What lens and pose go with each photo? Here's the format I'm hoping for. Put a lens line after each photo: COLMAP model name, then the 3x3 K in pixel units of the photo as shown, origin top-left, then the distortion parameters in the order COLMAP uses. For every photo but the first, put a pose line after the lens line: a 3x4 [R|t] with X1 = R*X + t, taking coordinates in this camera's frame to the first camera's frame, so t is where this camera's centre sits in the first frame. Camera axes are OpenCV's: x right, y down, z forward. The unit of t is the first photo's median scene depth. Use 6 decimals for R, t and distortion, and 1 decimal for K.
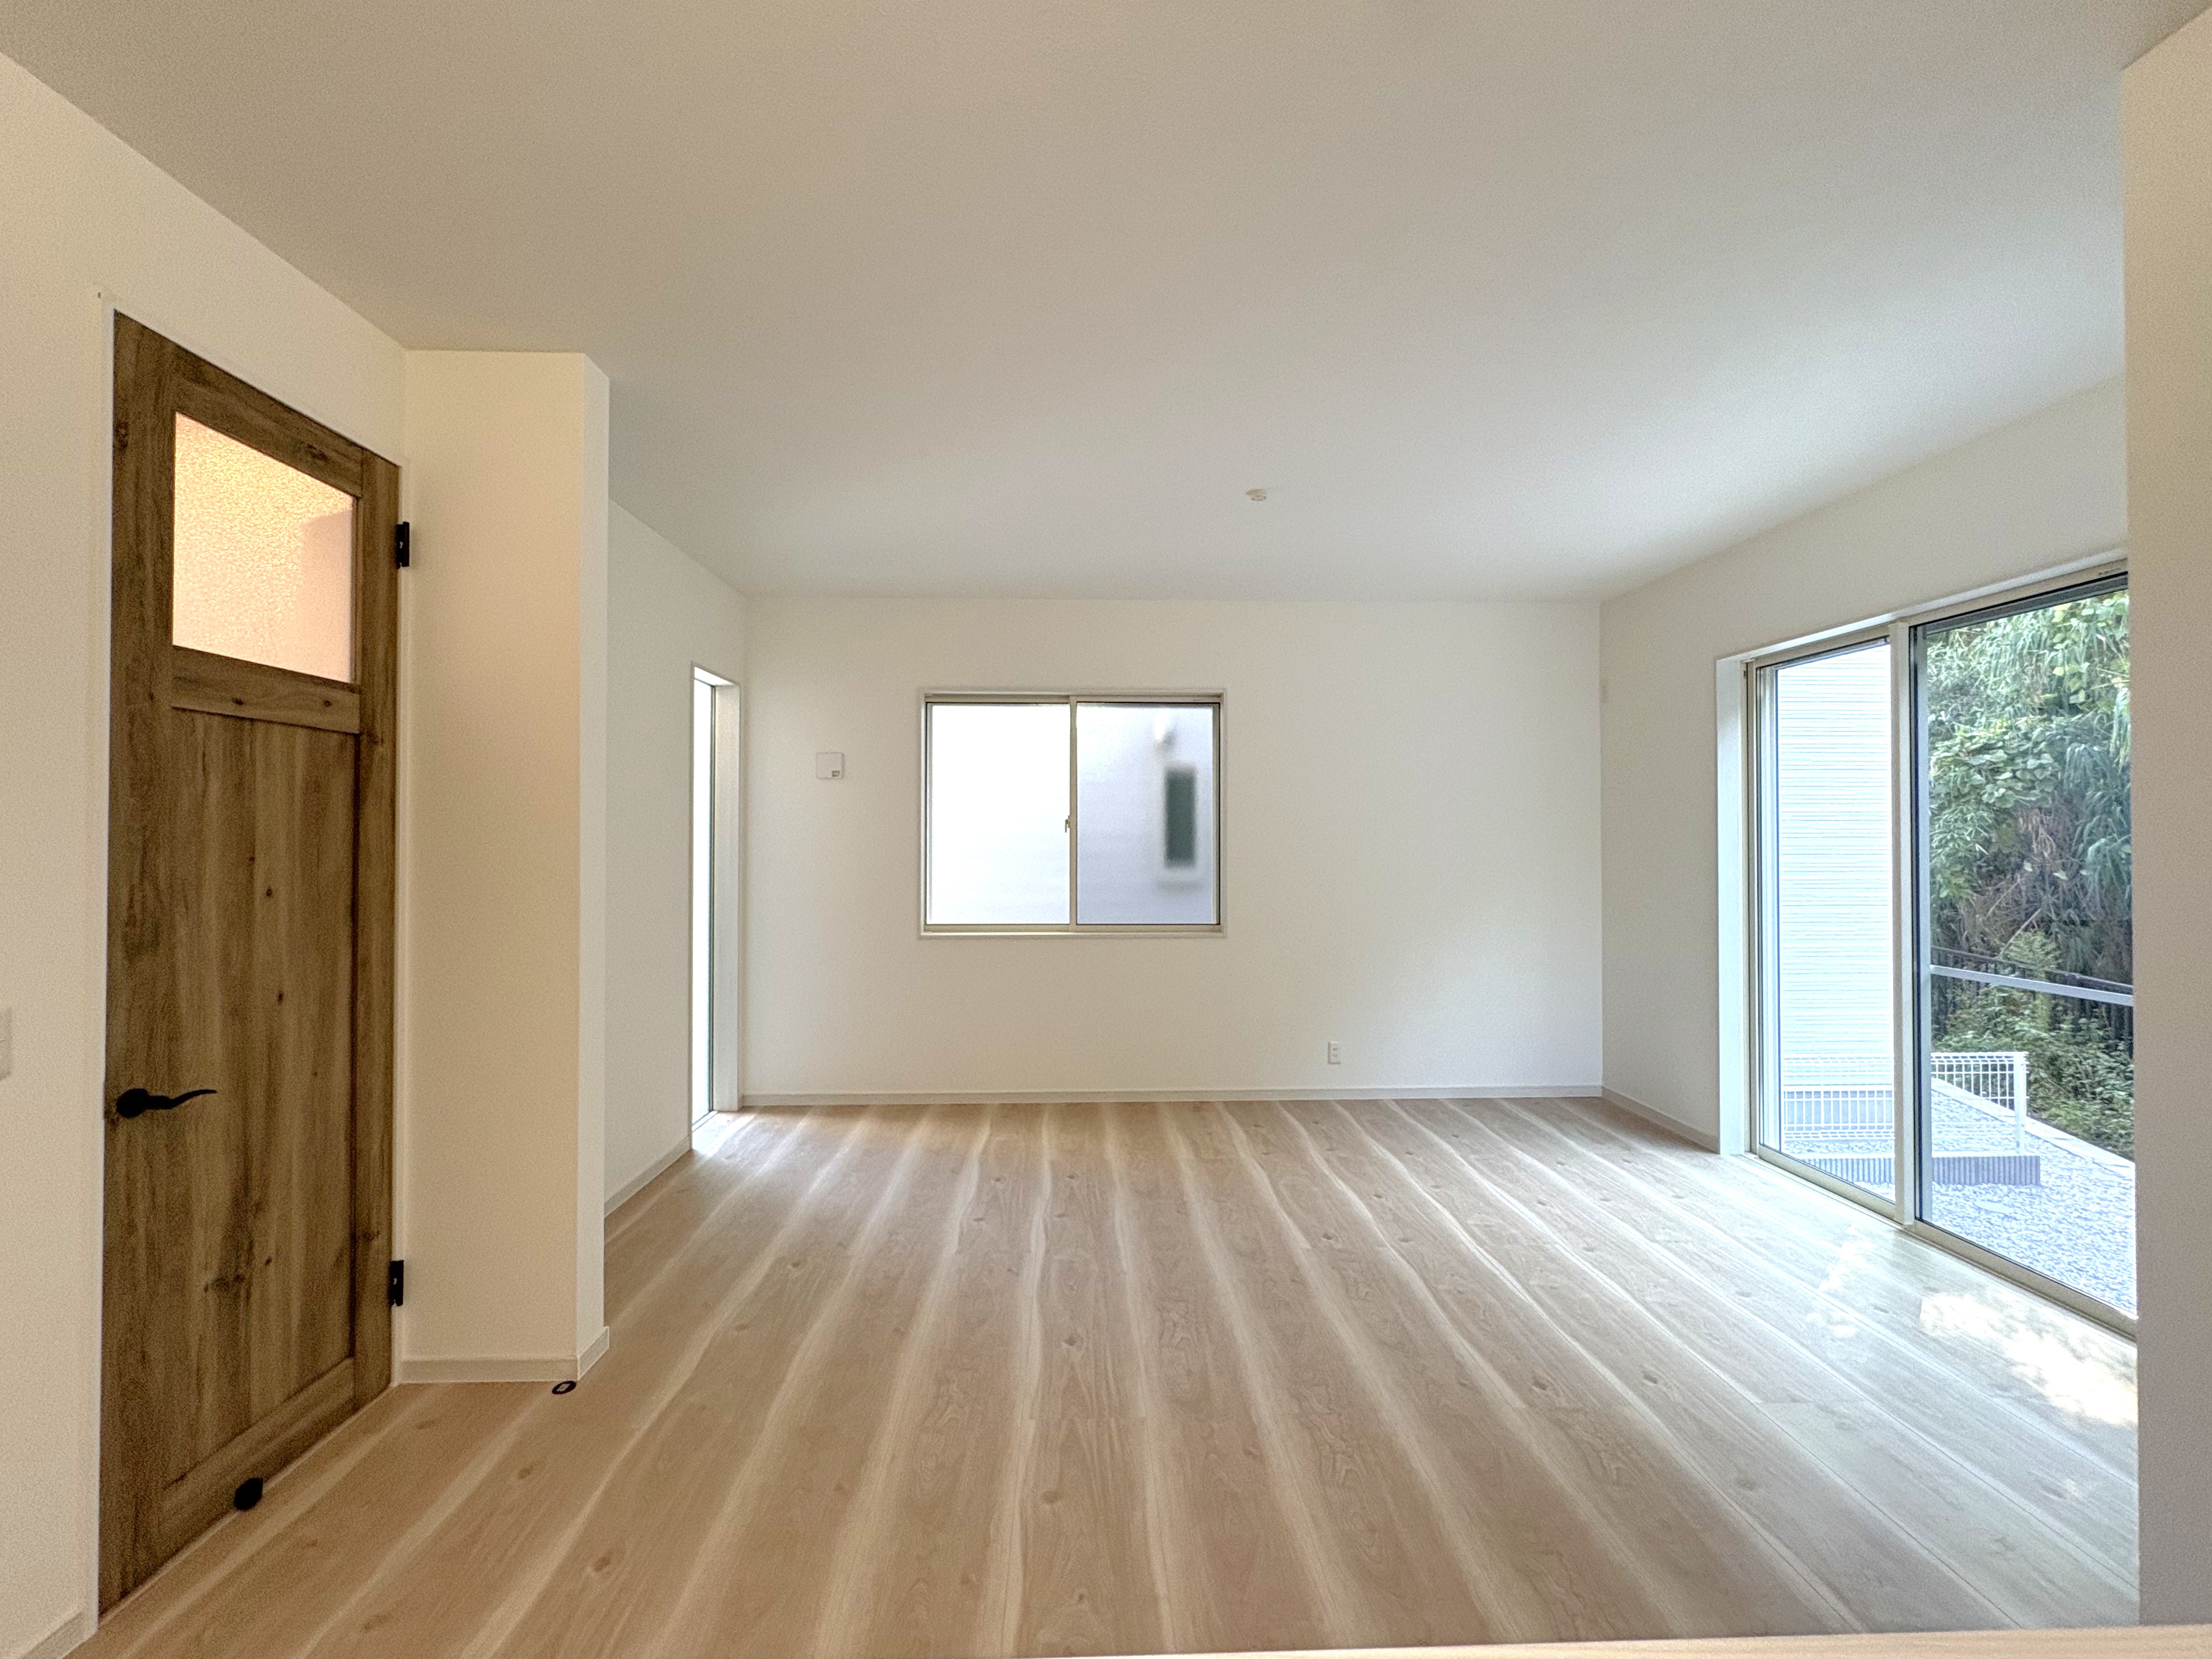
lens RADIAL K [[945.8, 0, 1110.9], [0, 945.8, 828.4], [0, 0, 1]] dist [-0.002452, -0.000042]
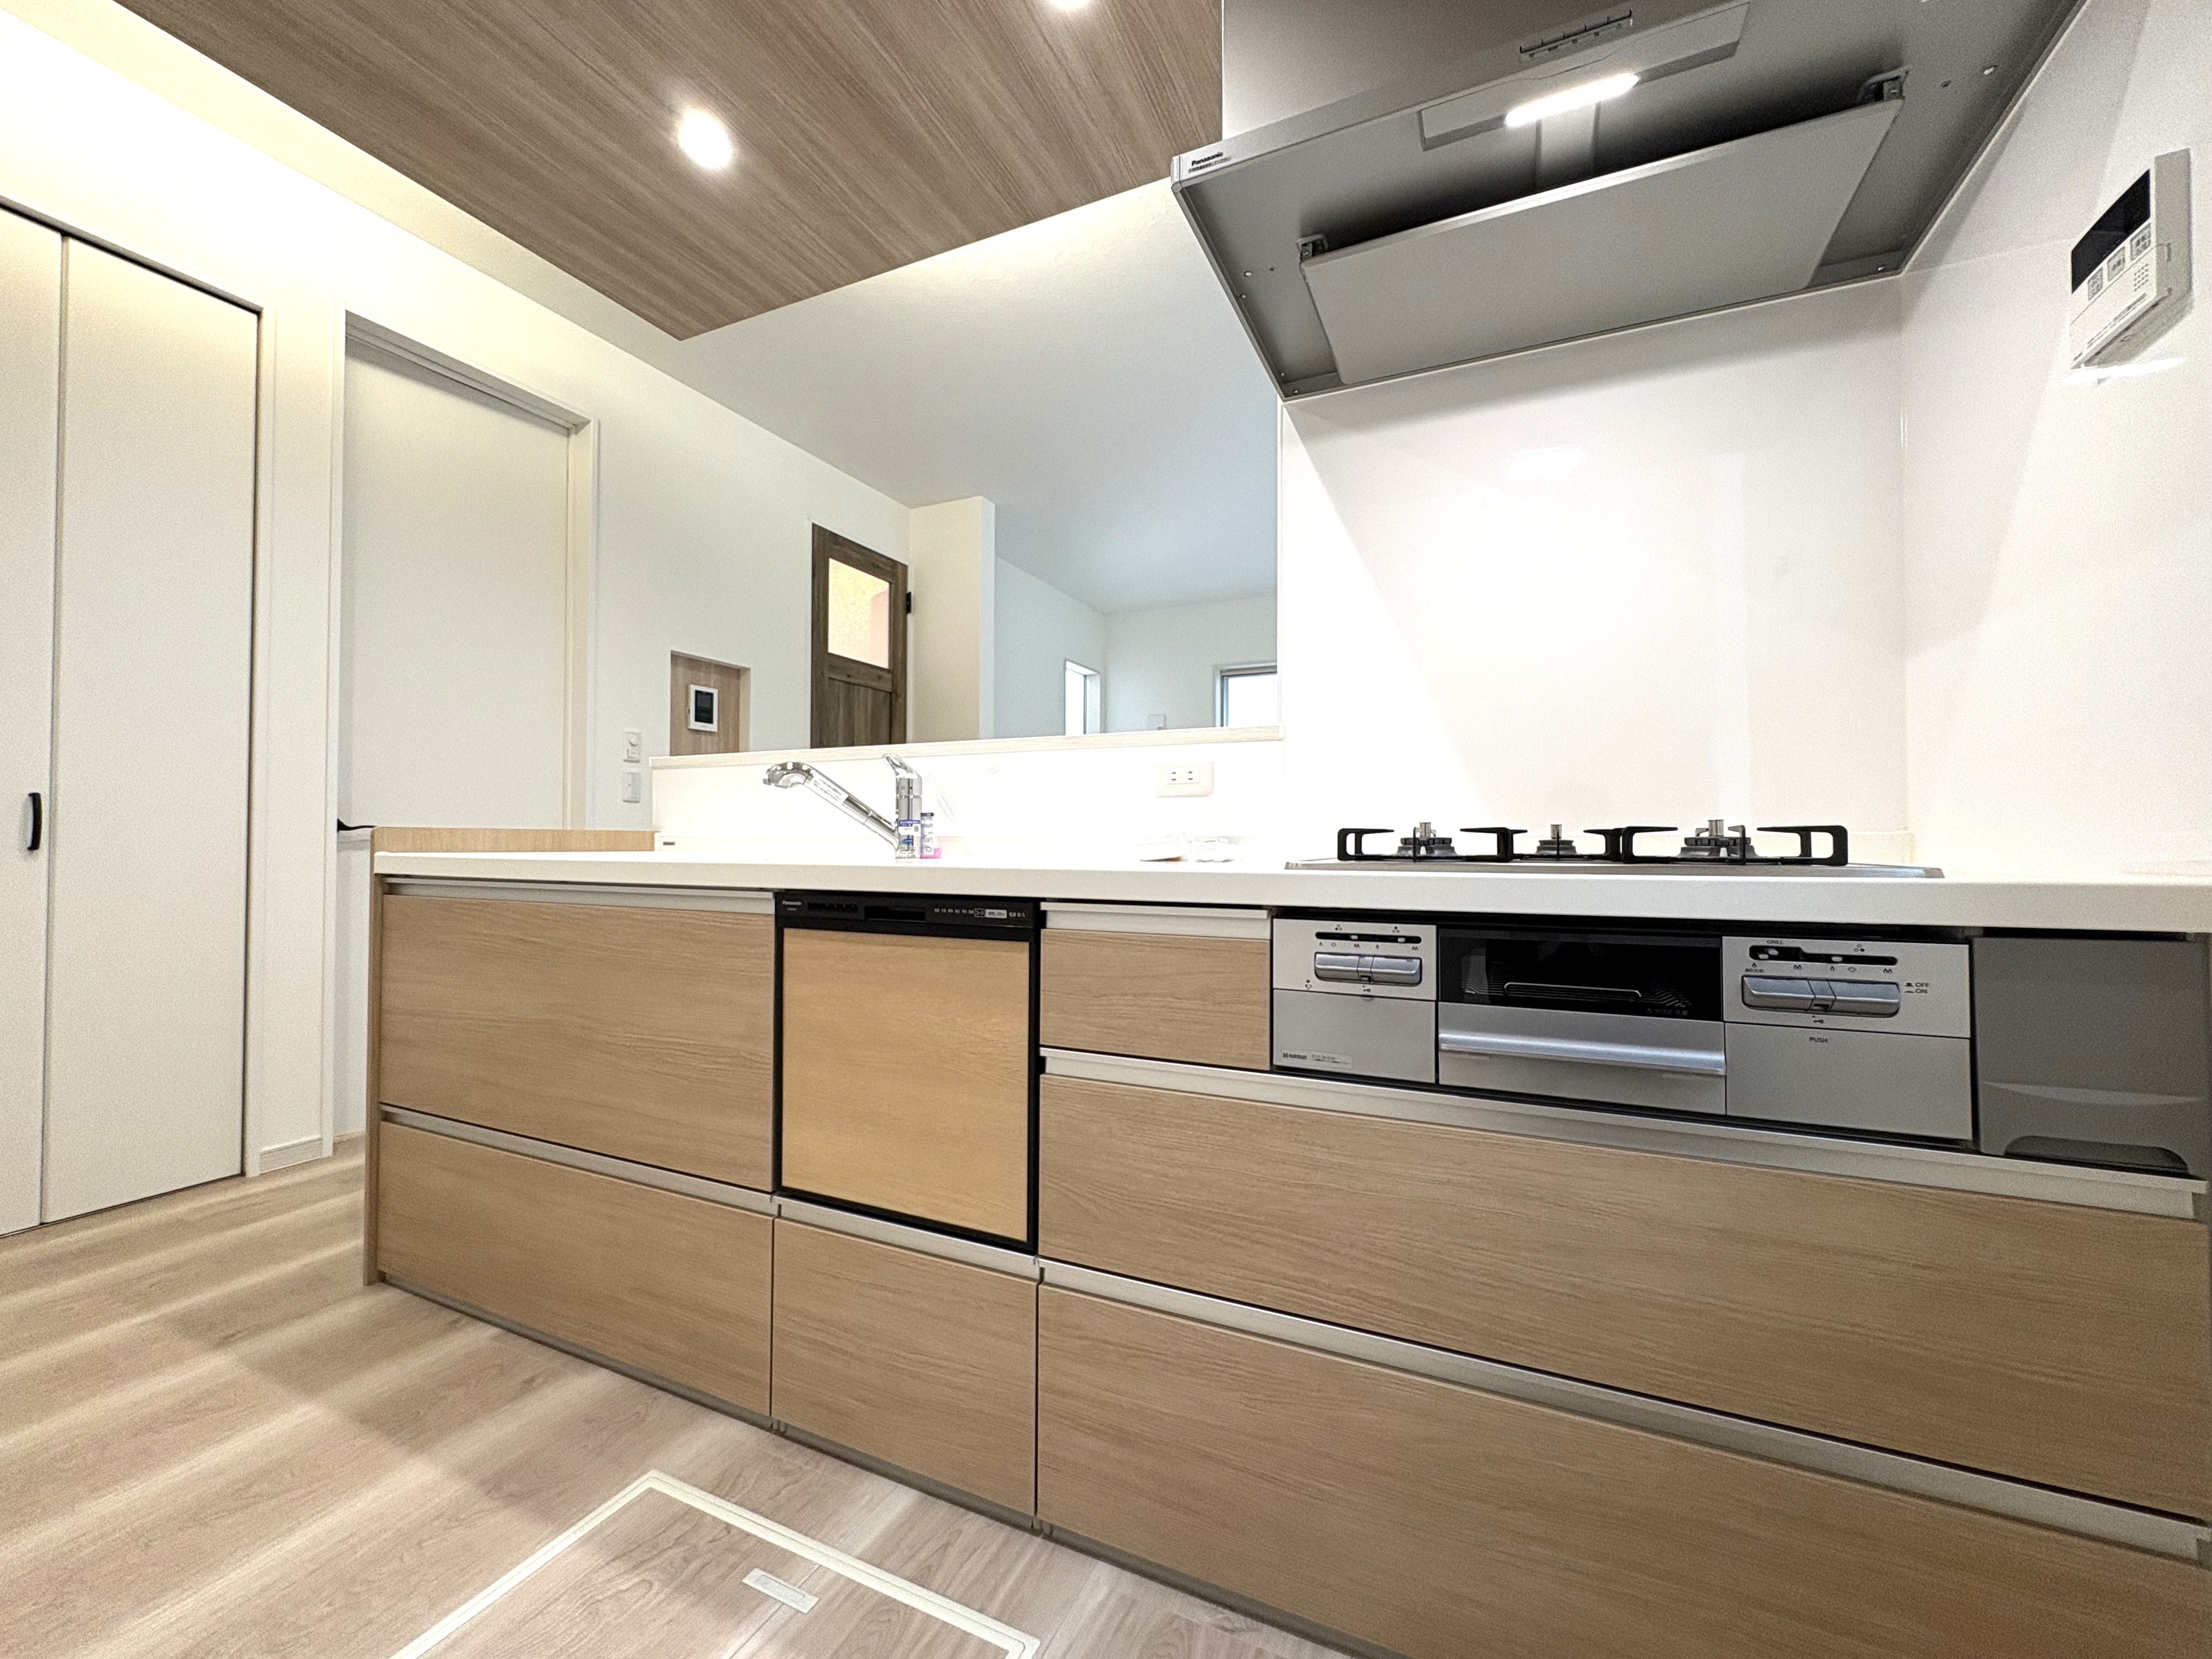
lens RADIAL K [[879.9, 0, 1093.3], [0, 879.9, 827.4], [0, 0, 1]] dist [-0.001611, 0.000336]
pose [[0.890218, 0.004128, -0.455517, 0.538344], [-0.002223, 0.999986, 0.004718, 0.200600], [0.455530, -0.003187, 0.890215, -0.588129]]
